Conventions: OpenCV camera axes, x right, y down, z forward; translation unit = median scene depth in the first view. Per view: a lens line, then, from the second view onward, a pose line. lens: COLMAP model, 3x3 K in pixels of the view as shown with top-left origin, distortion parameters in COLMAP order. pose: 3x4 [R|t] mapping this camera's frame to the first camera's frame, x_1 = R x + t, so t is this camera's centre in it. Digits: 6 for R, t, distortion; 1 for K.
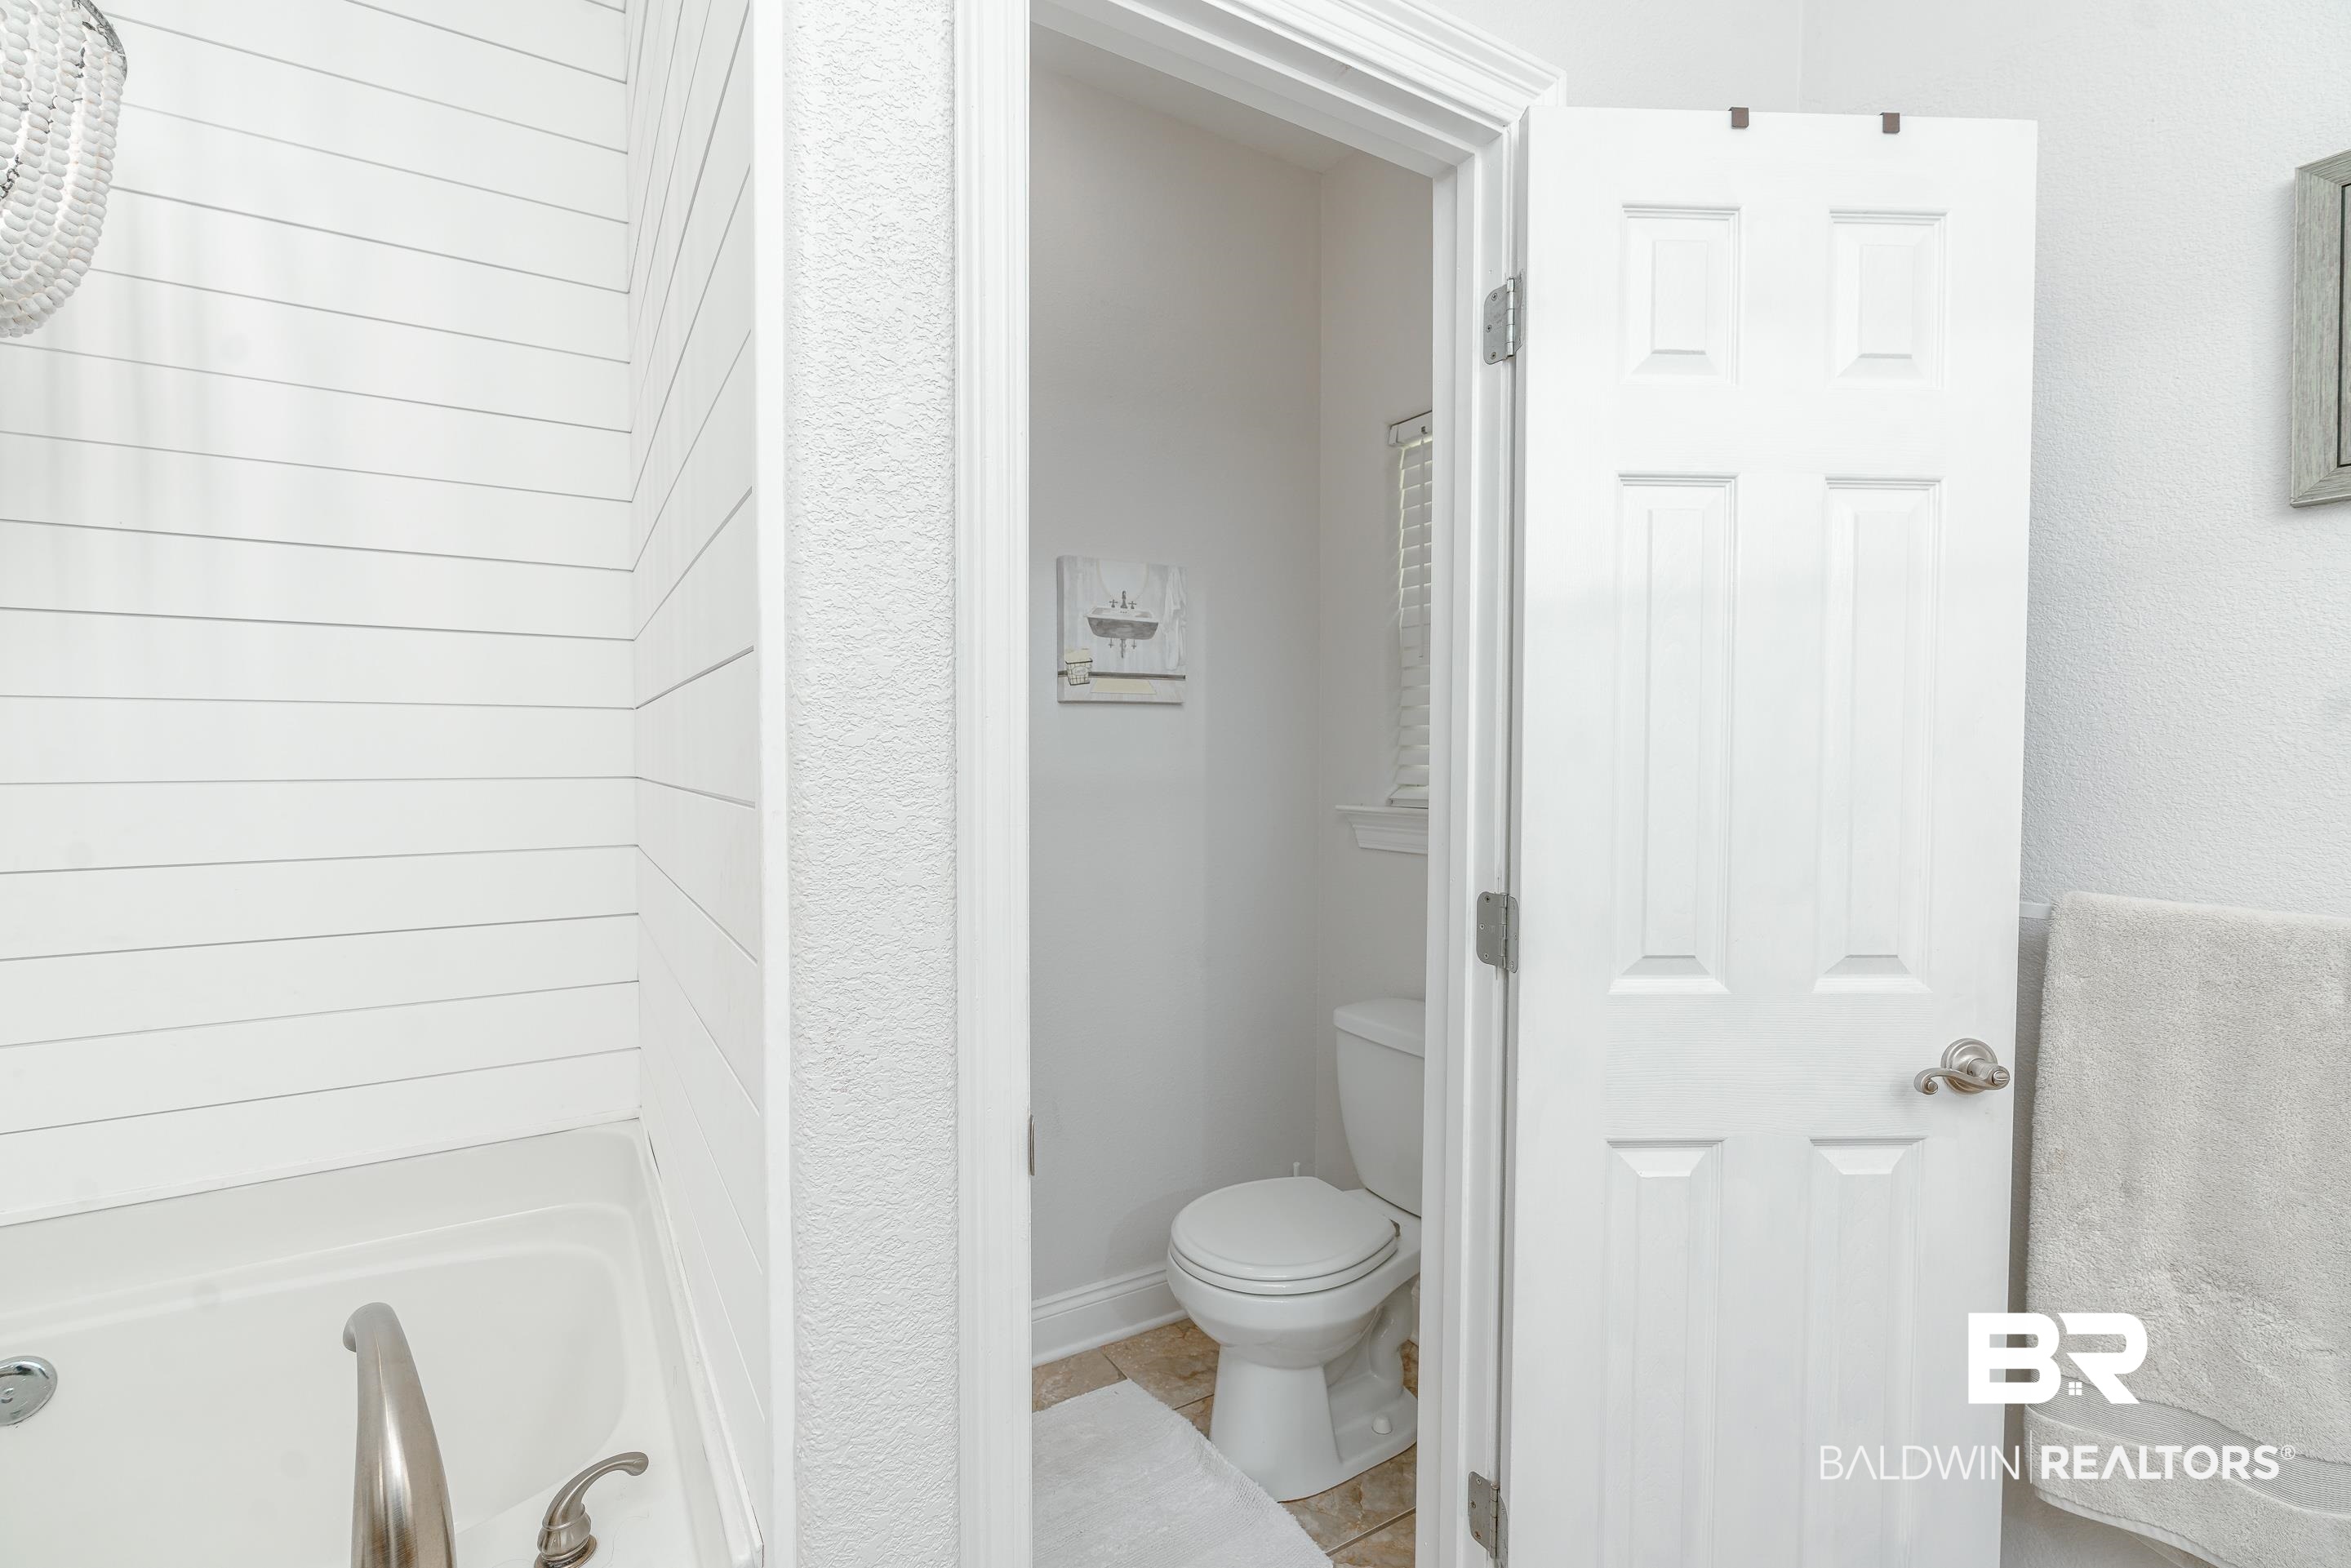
lens RADIAL K [[1045.6, 0, 1175.5], [0, 1045.6, 784.0], [0, 0, 1]] dist [-0.003712, 0.000190]
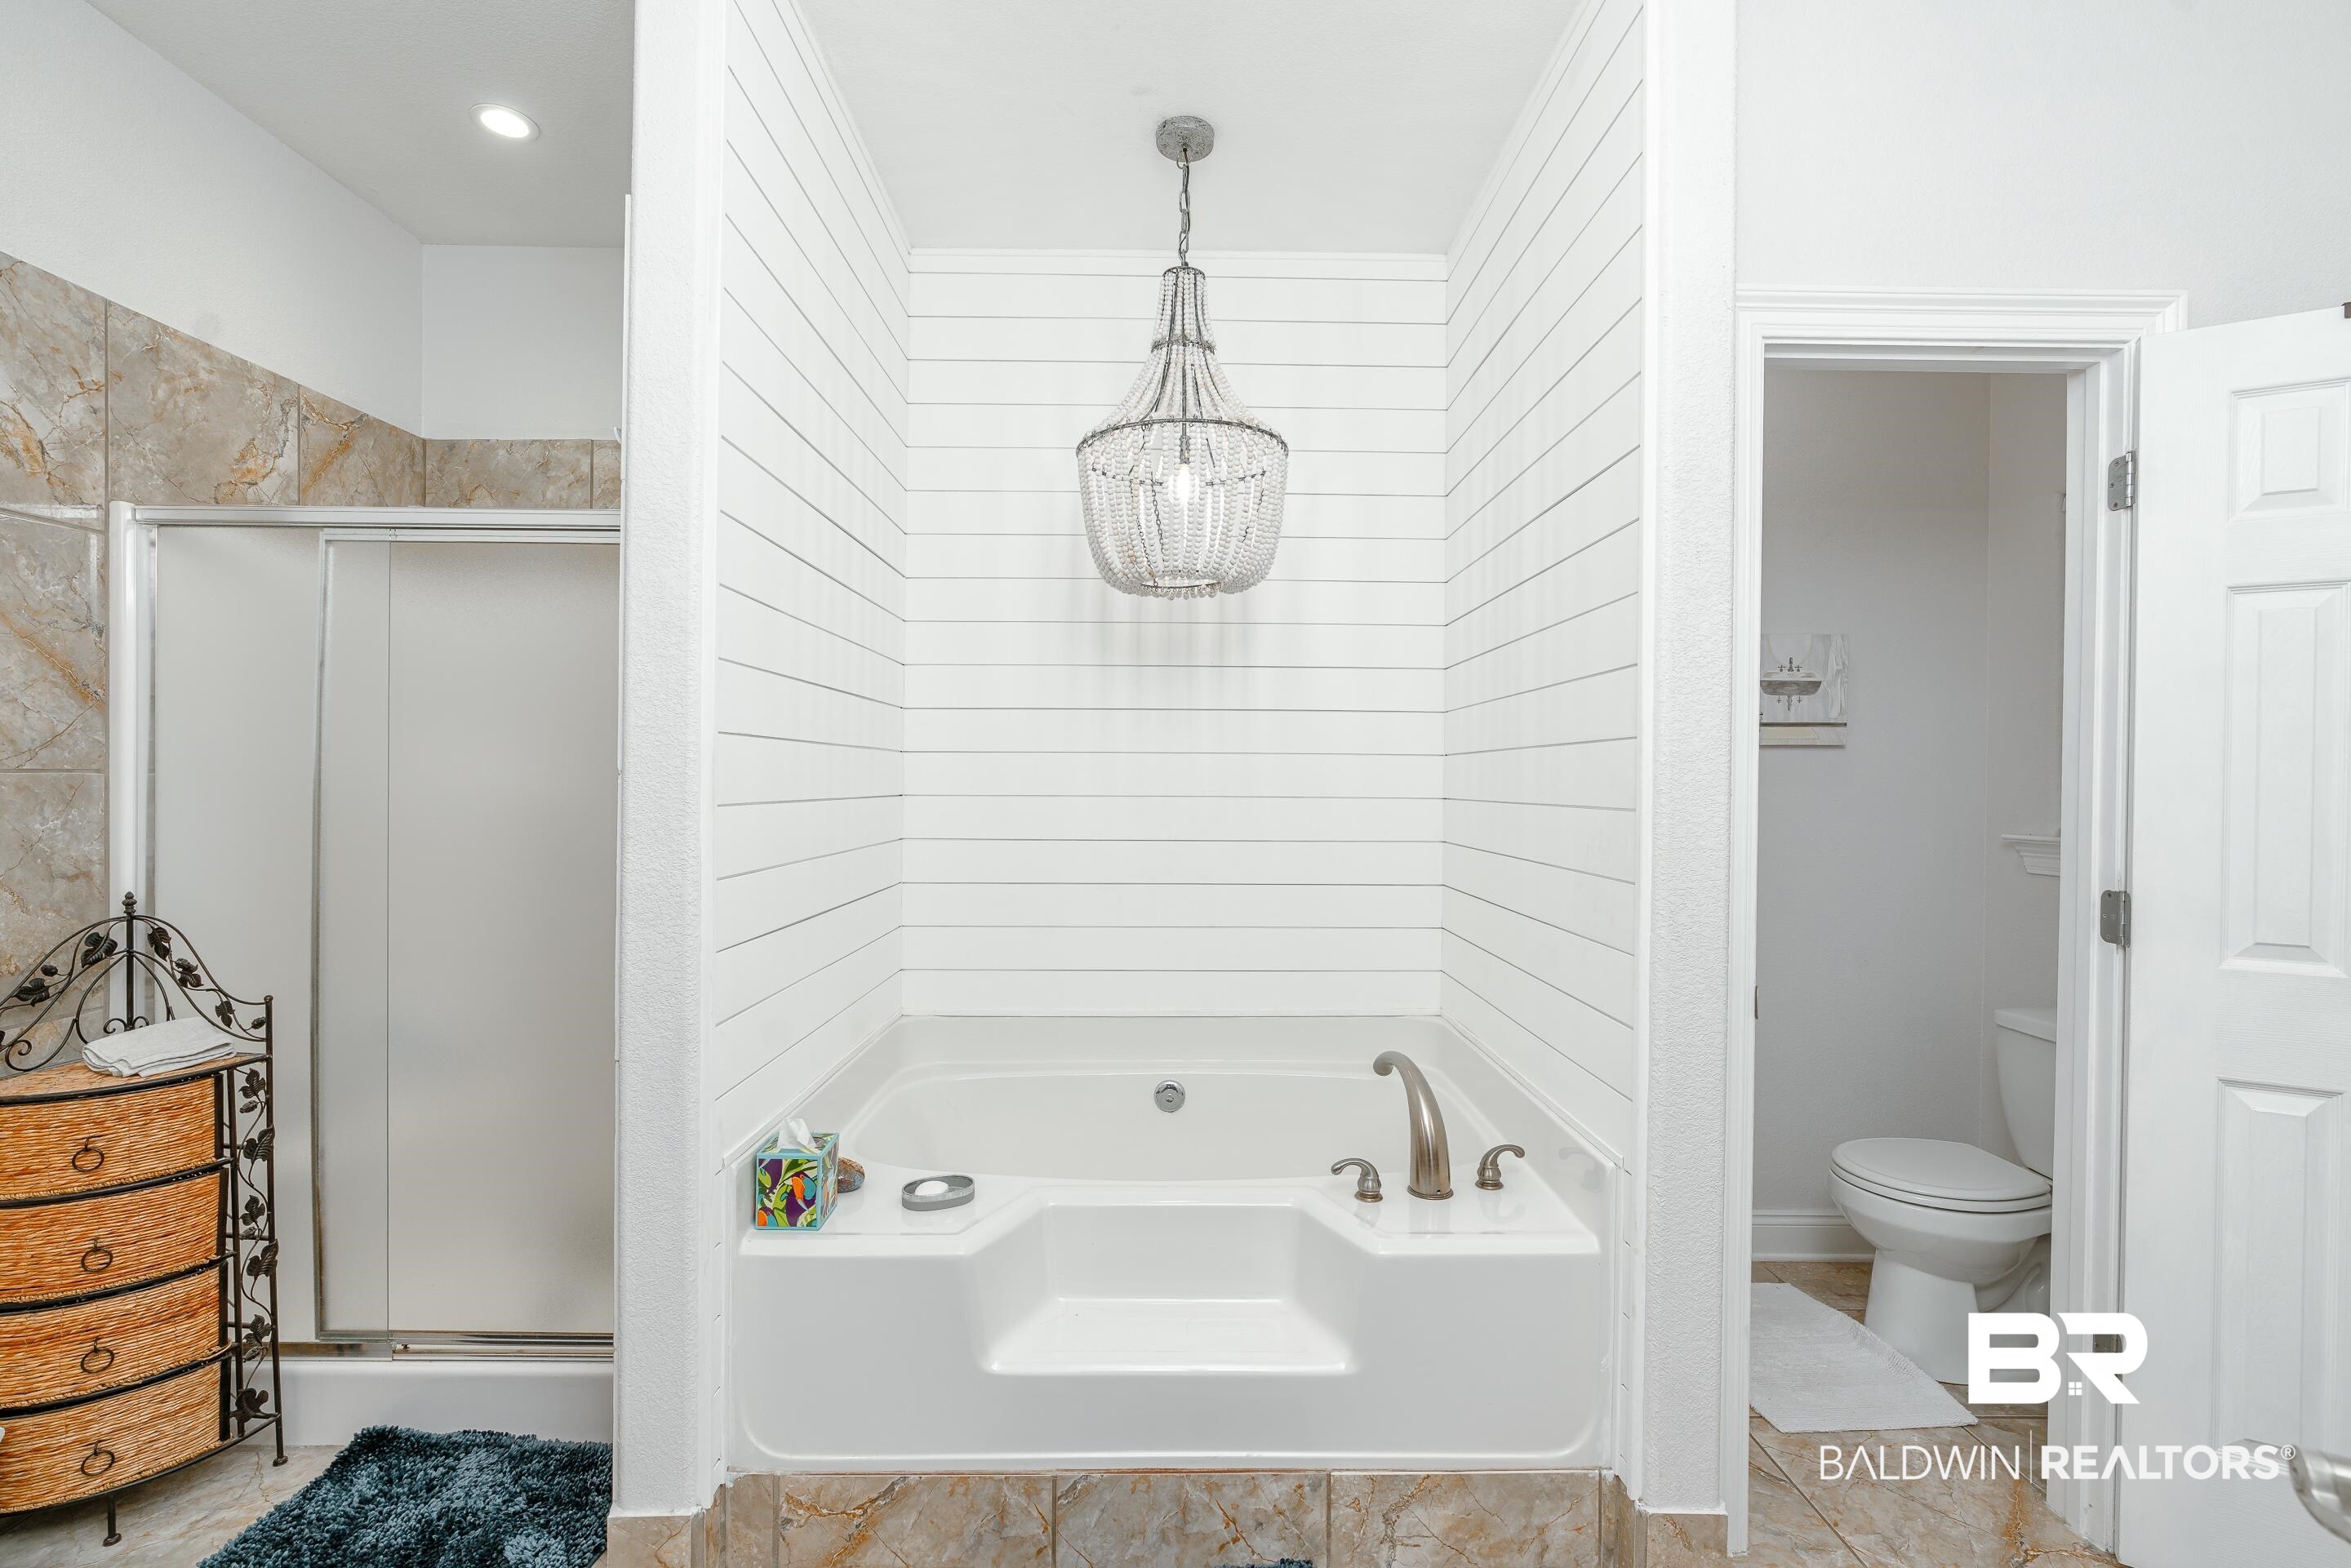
lens RADIAL K [[1079.1, 0, 1182.1], [0, 1079.1, 784.9], [0, 0, 1]] dist [-0.014676, 0.007200]
pose [[0.861248, 0.009387, -0.508098, -0.037536], [-0.023531, 0.999494, -0.021421, 0.022689], [0.507640, 0.030404, 0.861033, -0.825951]]
